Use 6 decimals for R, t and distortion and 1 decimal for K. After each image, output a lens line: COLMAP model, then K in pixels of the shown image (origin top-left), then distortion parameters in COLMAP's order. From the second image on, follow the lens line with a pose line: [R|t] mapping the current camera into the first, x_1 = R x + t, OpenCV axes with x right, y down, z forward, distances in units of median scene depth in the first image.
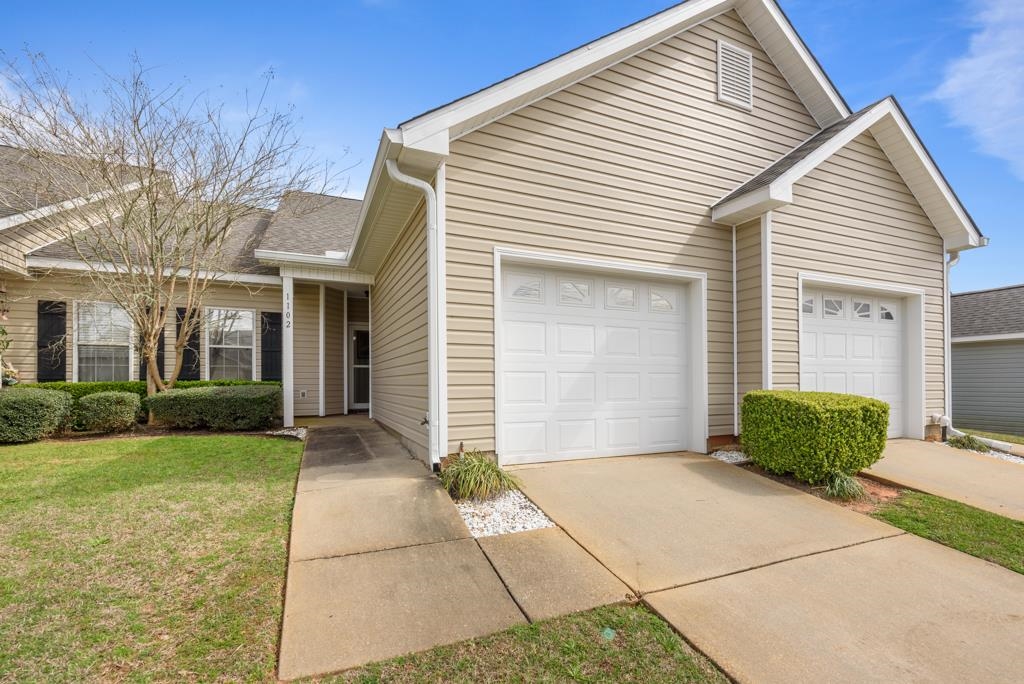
lens RADIAL K [[455.4, 0, 511.0], [0, 455.4, 378.5], [0, 0, 1]] dist [0.000302, -0.000074]
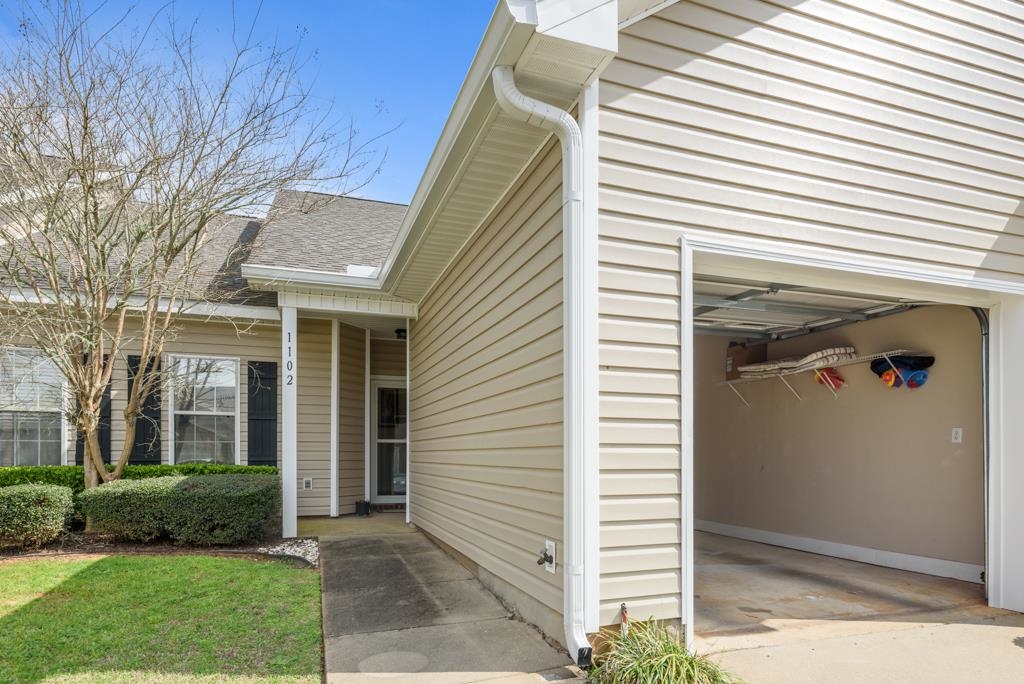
lens RADIAL K [[607.9, 0, 513.0], [0, 607.9, 450.7], [0, 0, 1]] dist [0.000370, 0.000175]
pose [[0.996901, 0.005472, -0.078478, -0.104550], [-0.005202, 0.999980, 0.003651, -0.023365], [0.078497, -0.003232, 0.996909, 0.162682]]
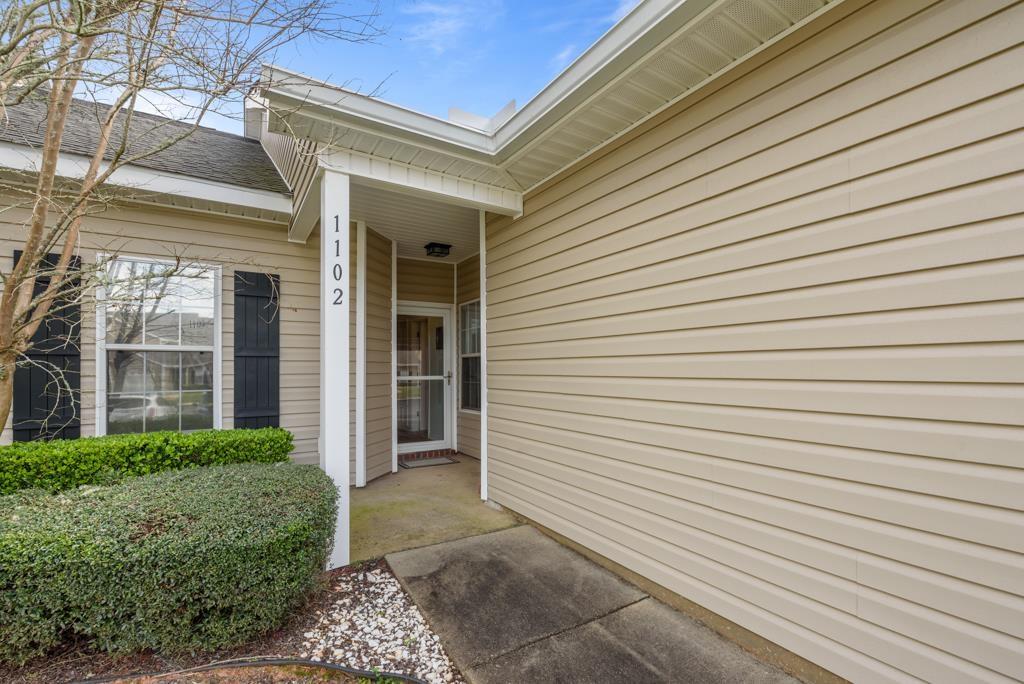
lens RADIAL K [[441.6, 0, 511.5], [0, 441.6, 362.7], [0, 0, 1]] dist [0.000736, -0.000060]
pose [[0.989162, 0.001504, 0.146818, -0.407600], [-0.001171, 0.999997, -0.002348, -0.064825], [-0.146821, 0.002151, 0.989161, 0.627423]]
